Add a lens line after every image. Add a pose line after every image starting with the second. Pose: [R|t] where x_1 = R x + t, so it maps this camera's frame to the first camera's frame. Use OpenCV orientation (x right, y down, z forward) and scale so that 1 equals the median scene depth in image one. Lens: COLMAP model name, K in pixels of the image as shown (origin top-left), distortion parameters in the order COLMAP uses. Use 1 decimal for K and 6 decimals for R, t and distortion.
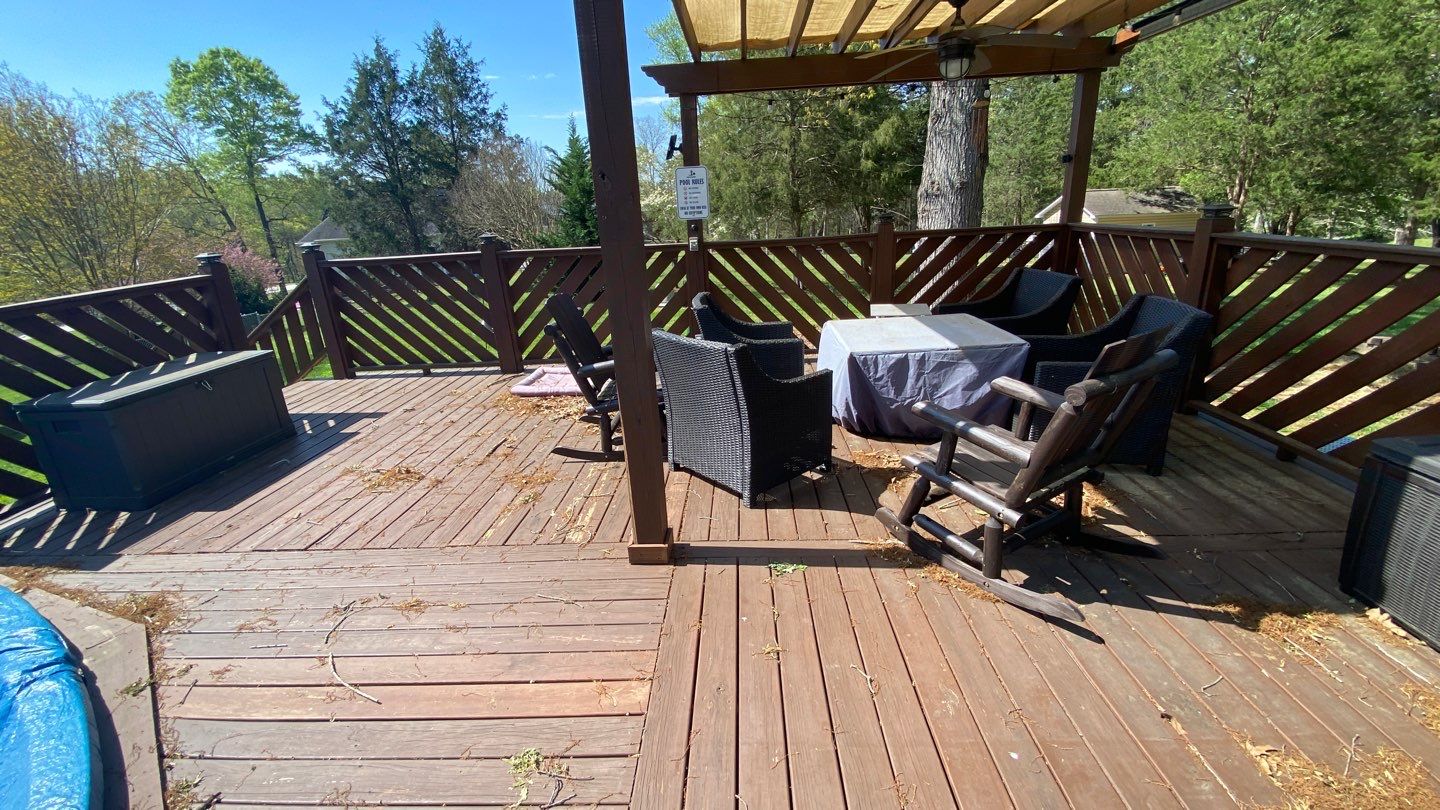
lens RADIAL K [[580.3, 0, 733.1], [0, 580.3, 412.9], [0, 0, 1]] dist [-0.022517, -0.002747]
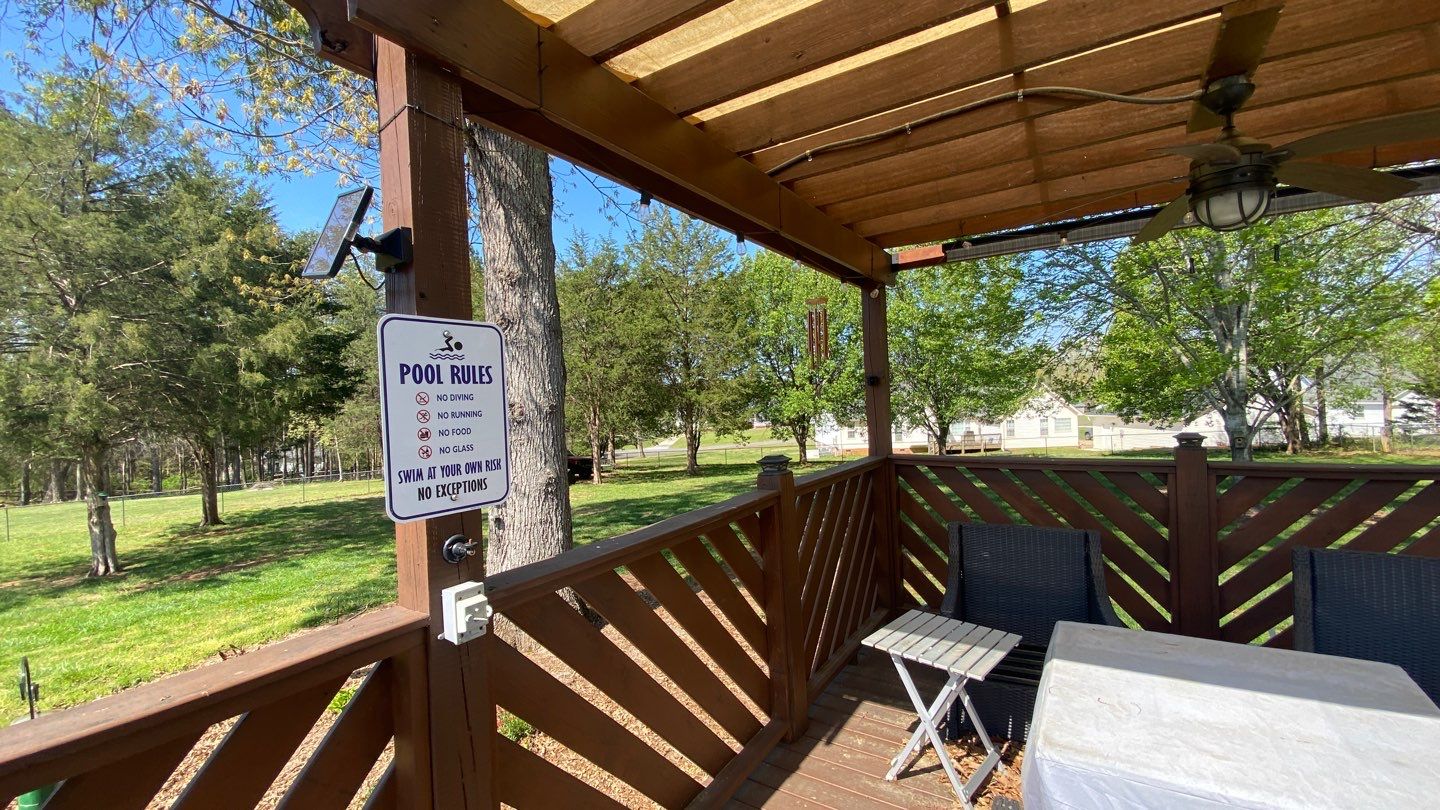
lens RADIAL K [[575.6, 0, 719.7], [0, 575.6, 401.8], [0, 0, 1]] dist [0.006727, -0.003819]
pose [[0.528410, 0.035298, 0.848255, -0.125391], [0.291731, 0.930747, -0.220461, -0.165998], [-0.797293, 0.363956, 0.481519, 0.439119]]
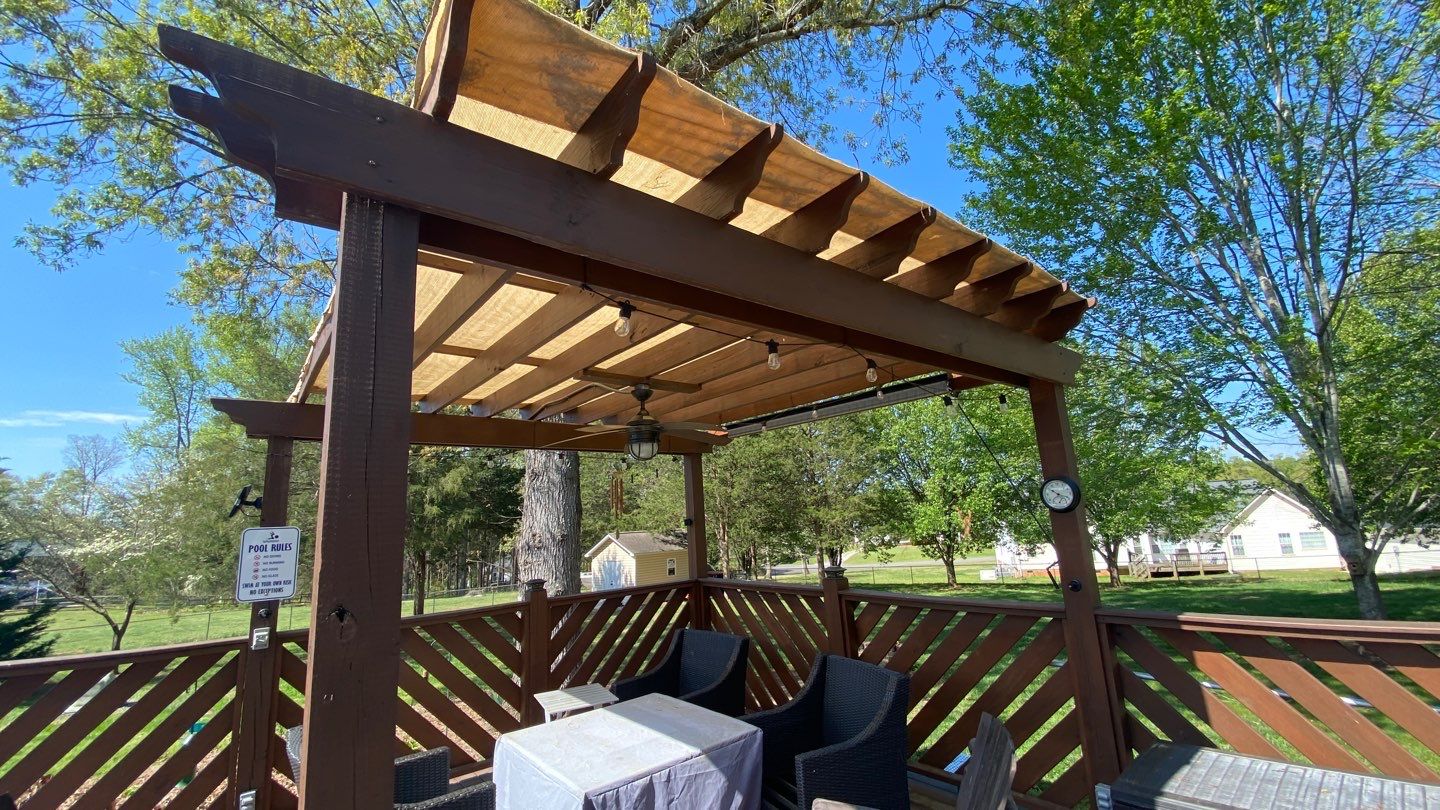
lens RADIAL K [[575.6, 0, 711.4], [0, 575.6, 418.1], [0, 0, 1]] dist [0.006727, -0.003819]
pose [[0.766564, 0.132549, 0.628340, -0.068763], [0.221483, 0.863855, -0.452438, -0.055663], [-0.602765, 0.485989, 0.632842, 0.087063]]
